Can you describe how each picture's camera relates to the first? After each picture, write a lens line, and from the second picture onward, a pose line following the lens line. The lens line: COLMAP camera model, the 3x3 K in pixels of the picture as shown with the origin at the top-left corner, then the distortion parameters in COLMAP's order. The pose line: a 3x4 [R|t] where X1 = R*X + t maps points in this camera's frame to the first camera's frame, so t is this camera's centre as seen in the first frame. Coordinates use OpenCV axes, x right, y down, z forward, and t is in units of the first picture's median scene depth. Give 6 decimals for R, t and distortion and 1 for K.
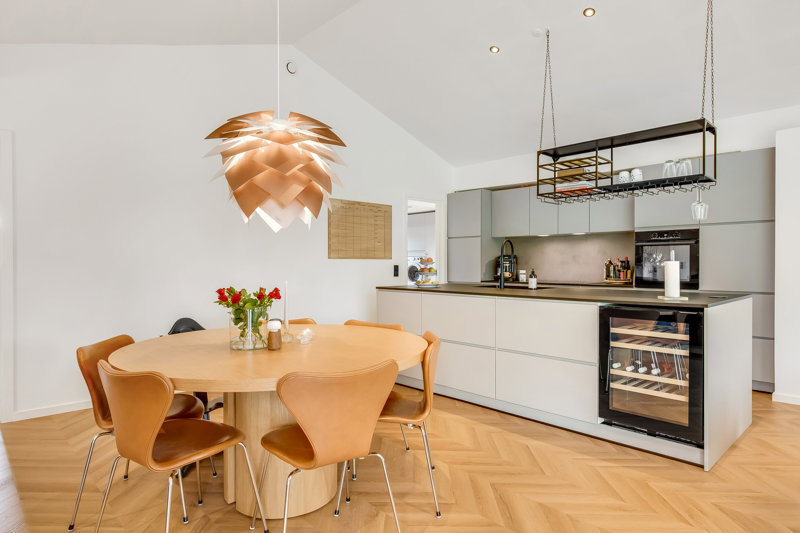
lens RADIAL K [[472.4, 0, 400.0], [0, 472.4, 266.5], [0, 0, 1]] dist [-0.018499, -0.000144]
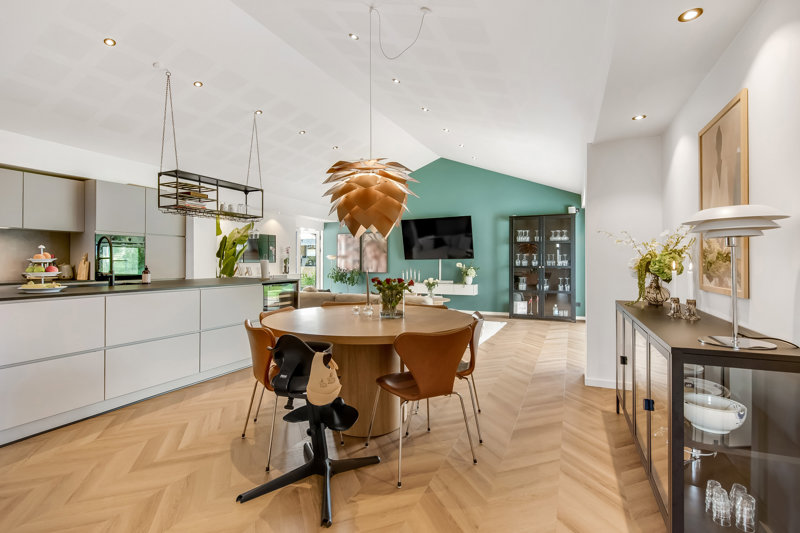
lens RADIAL K [[376.3, 0, 397.8], [0, 376.3, 263.0], [0, 0, 1]] dist [-0.003782, -0.001064]
pose [[-0.386926, -0.003191, 0.922105, -0.809308], [0.000539, 0.999993, 0.003687, -0.006348], [-0.922111, 0.001923, -0.386921, 0.816593]]
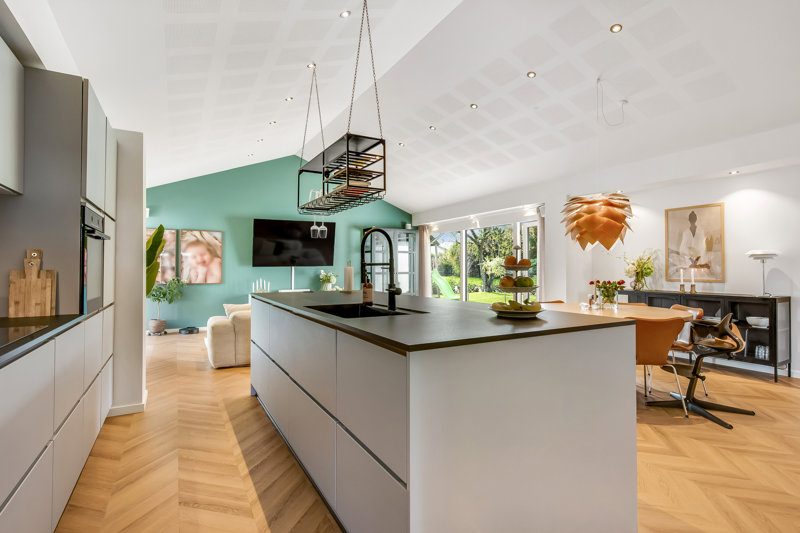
lens RADIAL K [[394.3, 0, 400.0], [0, 394.3, 266.5], [0, 0, 1]] dist [0.001813, 0.000059]
pose [[-0.973898, 0.002771, 0.226967, 0.100289], [0.001821, 0.999989, -0.004392, -0.008675], [-0.226977, -0.003864, -0.973892, 1.650385]]
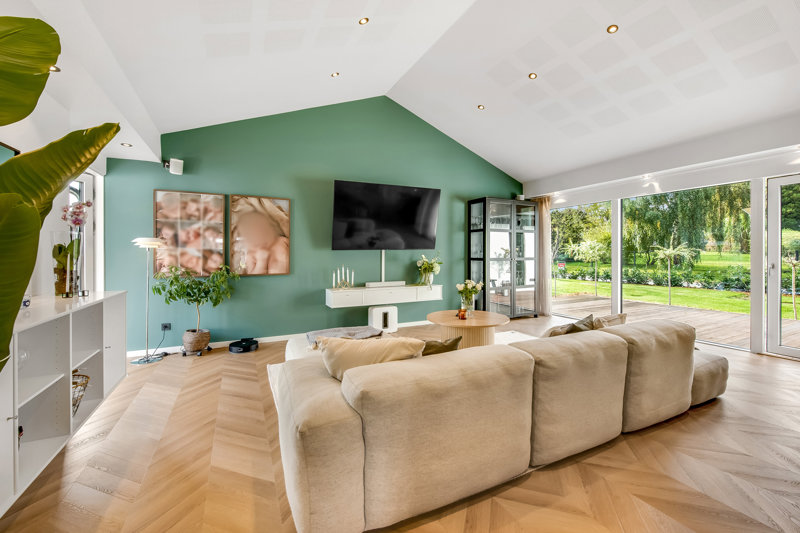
lens RADIAL K [[327.1, 0, 401.9], [0, 327.1, 256.6], [0, 0, 1]] dist [-0.000956, -0.000044]
pose [[-0.961020, -0.002170, 0.276470, 0.714042], [0.000923, 0.999938, 0.011054, -0.007458], [-0.276477, 0.010878, -0.960959, 0.930231]]
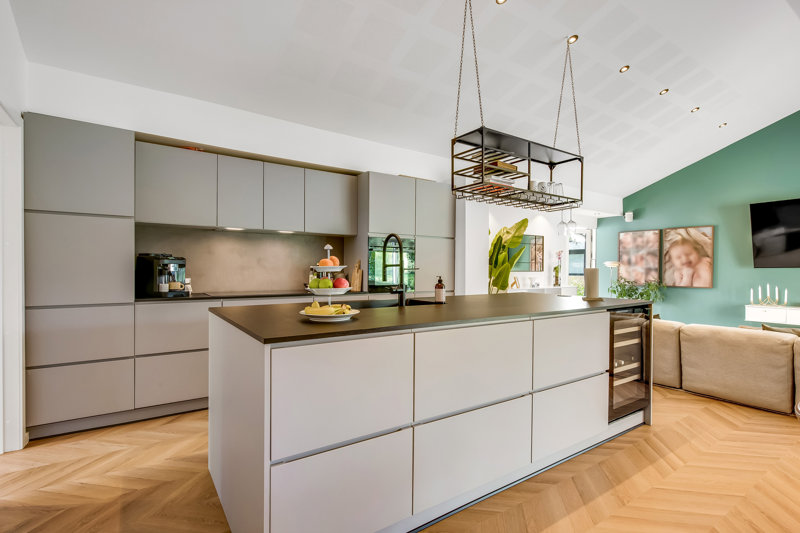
lens RADIAL K [[384.5, 0, 398.2], [0, 384.5, 277.2], [0, 0, 1]] dist [-0.001285, -0.000153]
pose [[0.145694, -0.020035, 0.989127, -0.351321], [-0.002862, 0.999782, 0.020672, -0.008532], [-0.989326, -0.005843, 0.145605, 1.008058]]
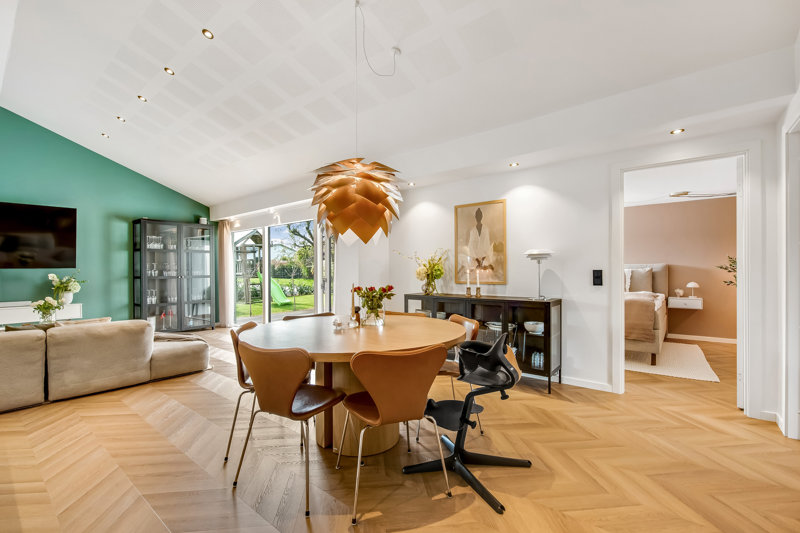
lens RADIAL K [[350.9, 0, 400.4], [0, 350.9, 274.0], [0, 0, 1]] dist [-0.000712, -0.000106]
pose [[-0.989382, 0.006421, -0.145200, -0.140179], [0.004973, 0.999934, 0.010336, -0.005817], [0.145256, 0.009504, -0.989348, 1.211252]]
